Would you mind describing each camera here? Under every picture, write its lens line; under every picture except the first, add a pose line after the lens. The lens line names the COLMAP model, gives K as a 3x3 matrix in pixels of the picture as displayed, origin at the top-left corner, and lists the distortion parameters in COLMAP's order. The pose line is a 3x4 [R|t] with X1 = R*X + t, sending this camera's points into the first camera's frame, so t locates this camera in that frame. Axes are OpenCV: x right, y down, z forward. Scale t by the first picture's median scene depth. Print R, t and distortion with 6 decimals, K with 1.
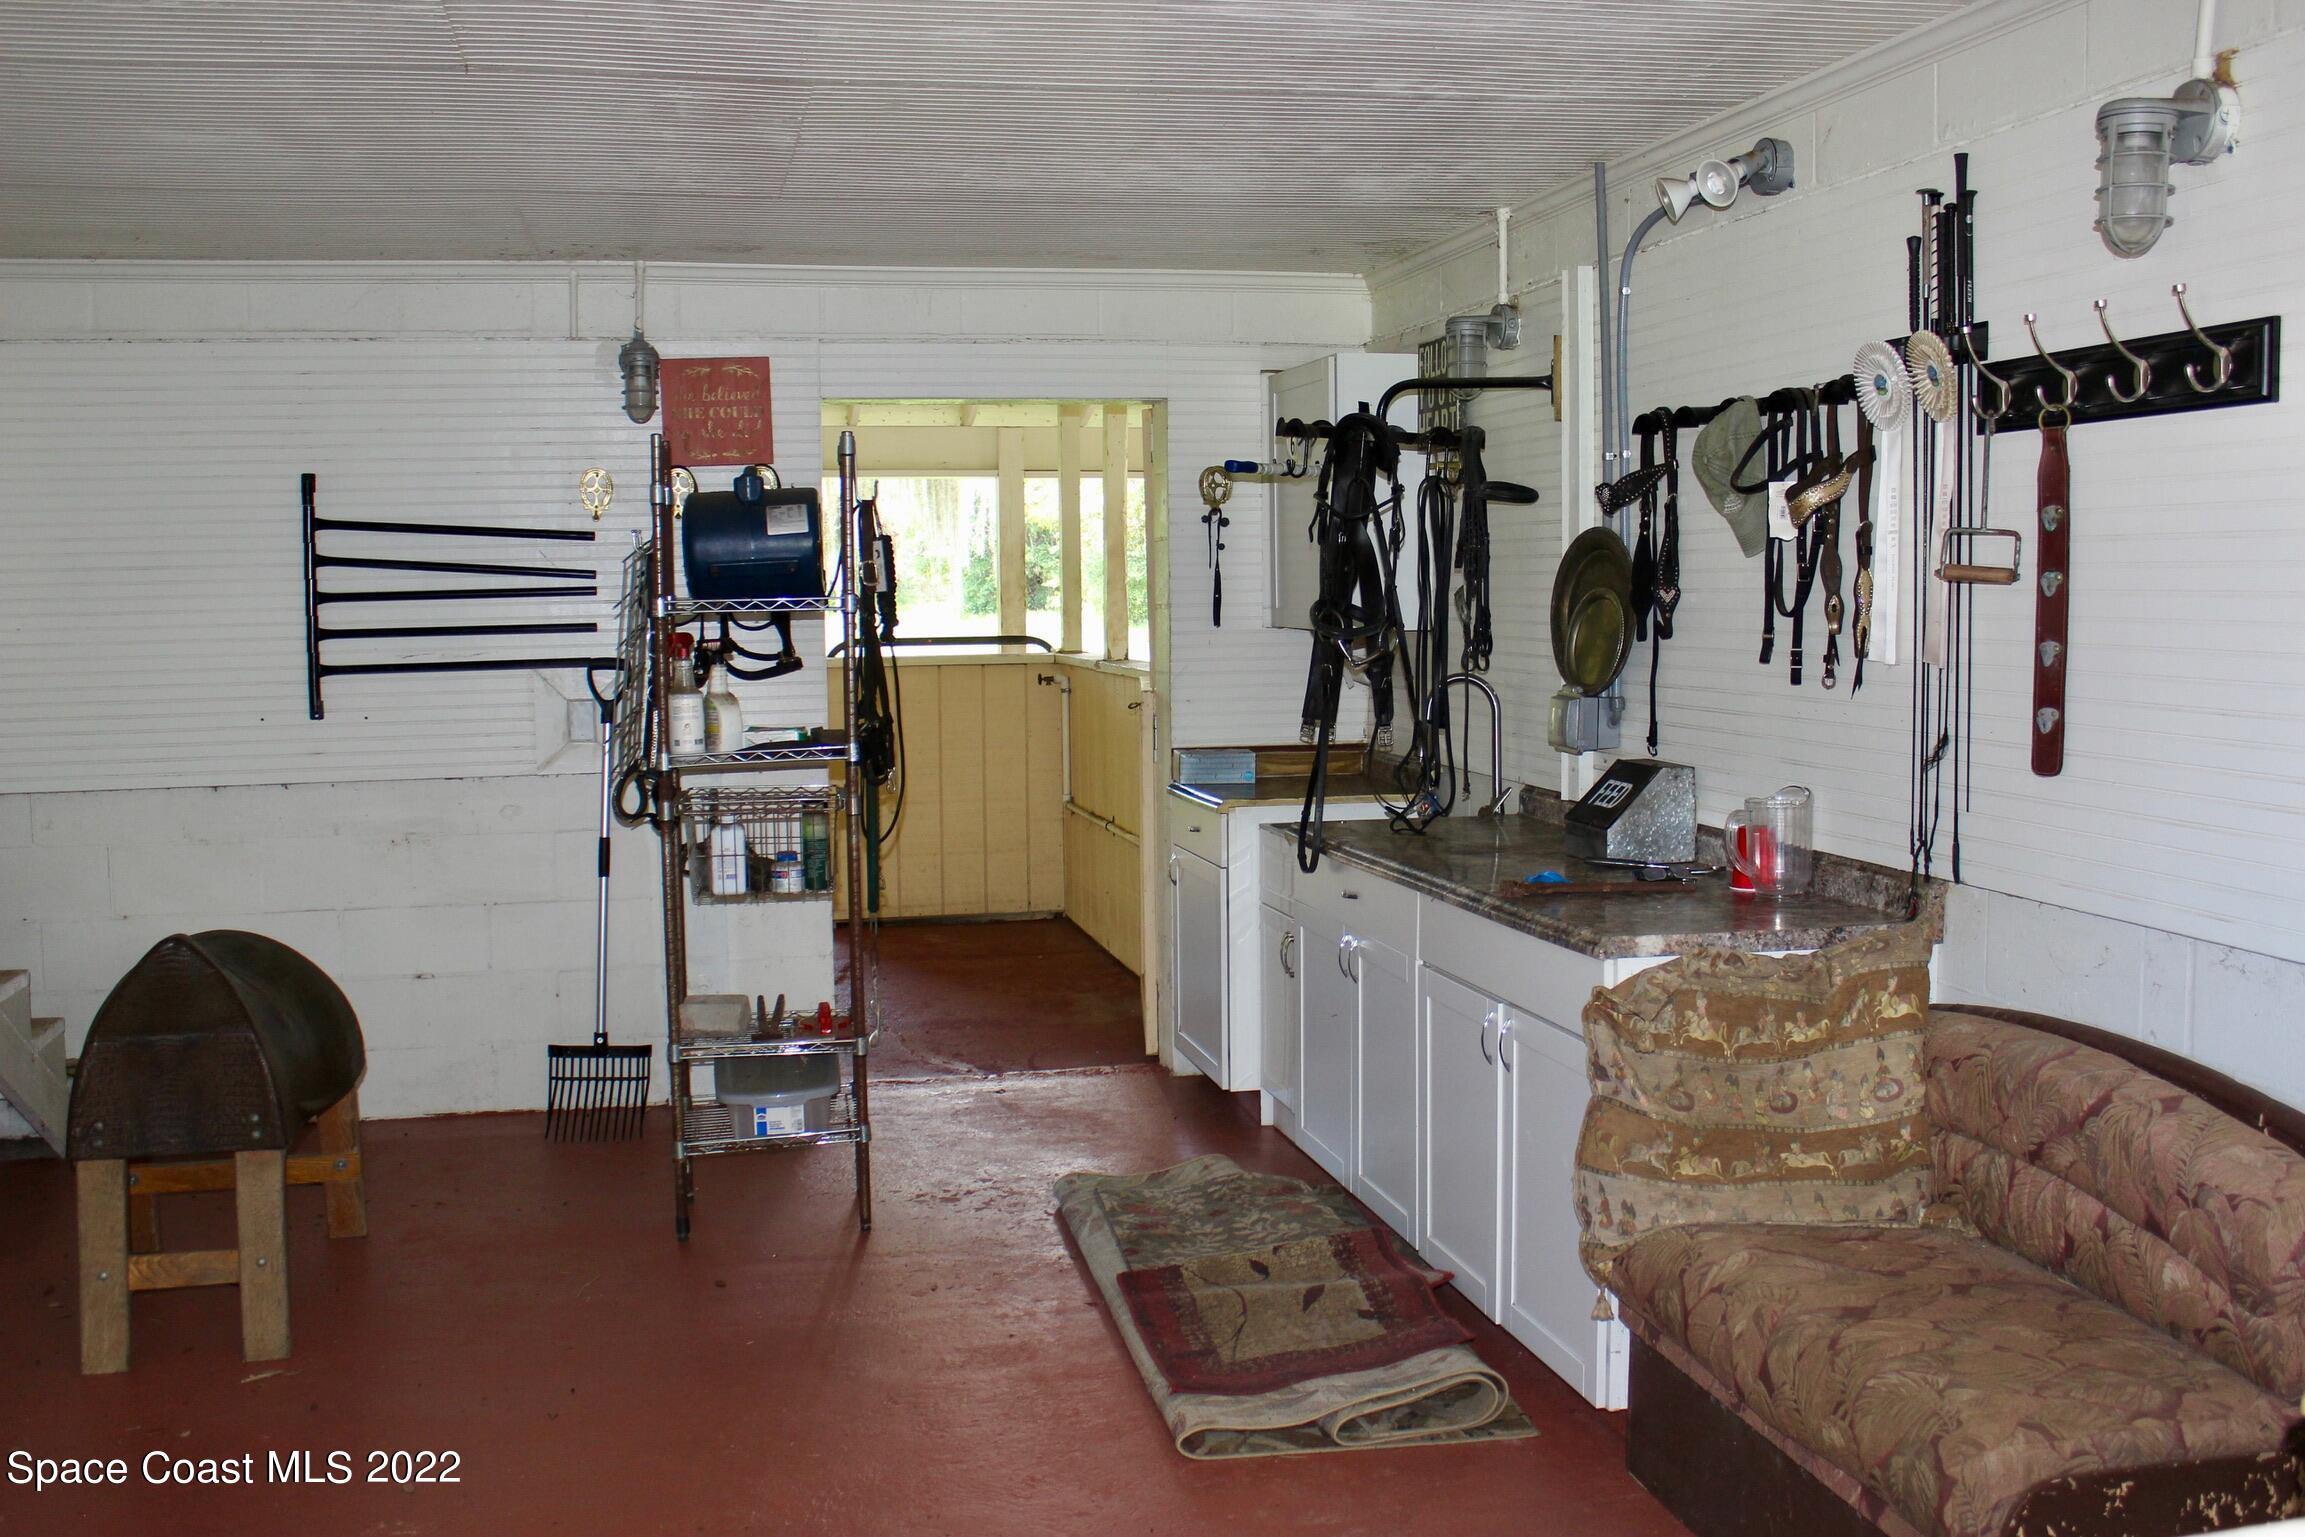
lens RADIAL K [[2164.1, 0, 1149.9], [0, 2164.1, 777.4], [0, 0, 1]] dist [-0.144212, 0.138450]
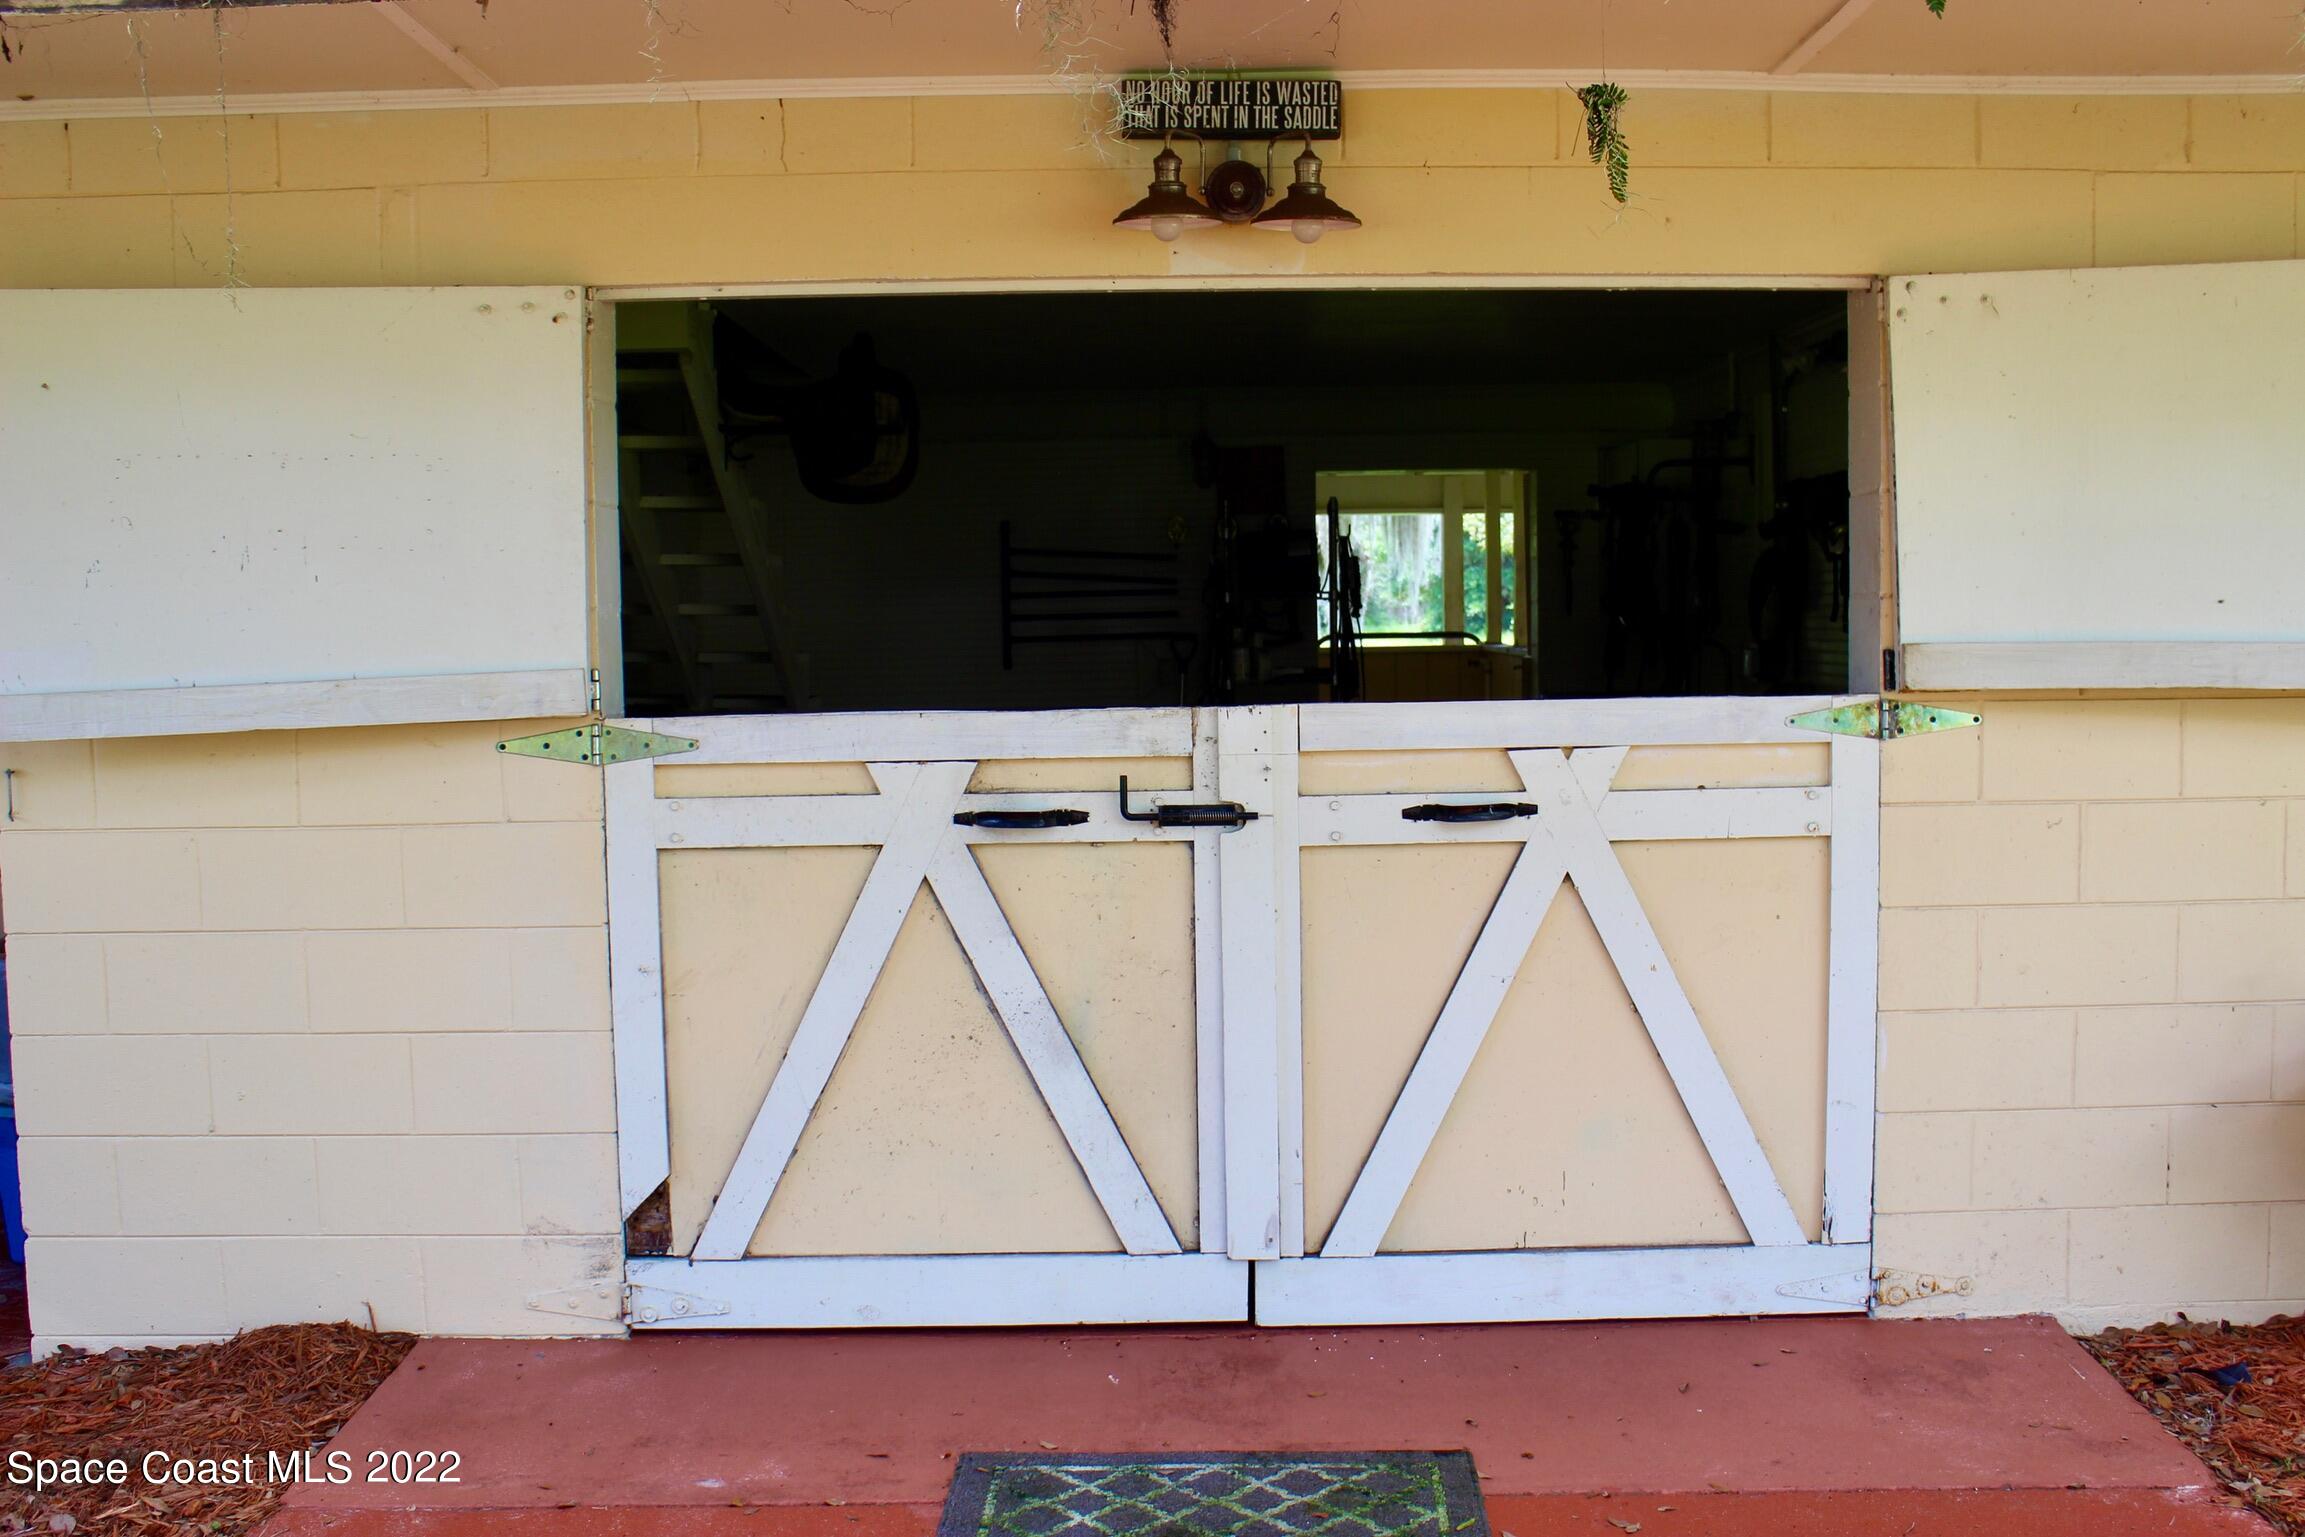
lens RADIAL K [[2164.1, 0, 1149.9], [0, 2164.1, 777.4], [0, 0, 1]] dist [-0.144212, 0.138450]
pose [[0.976060, 0.010664, -0.217239, 0.078759], [-0.013330, 0.999853, -0.010808, 0.071624], [0.217091, 0.013445, 0.976059, -0.601051]]
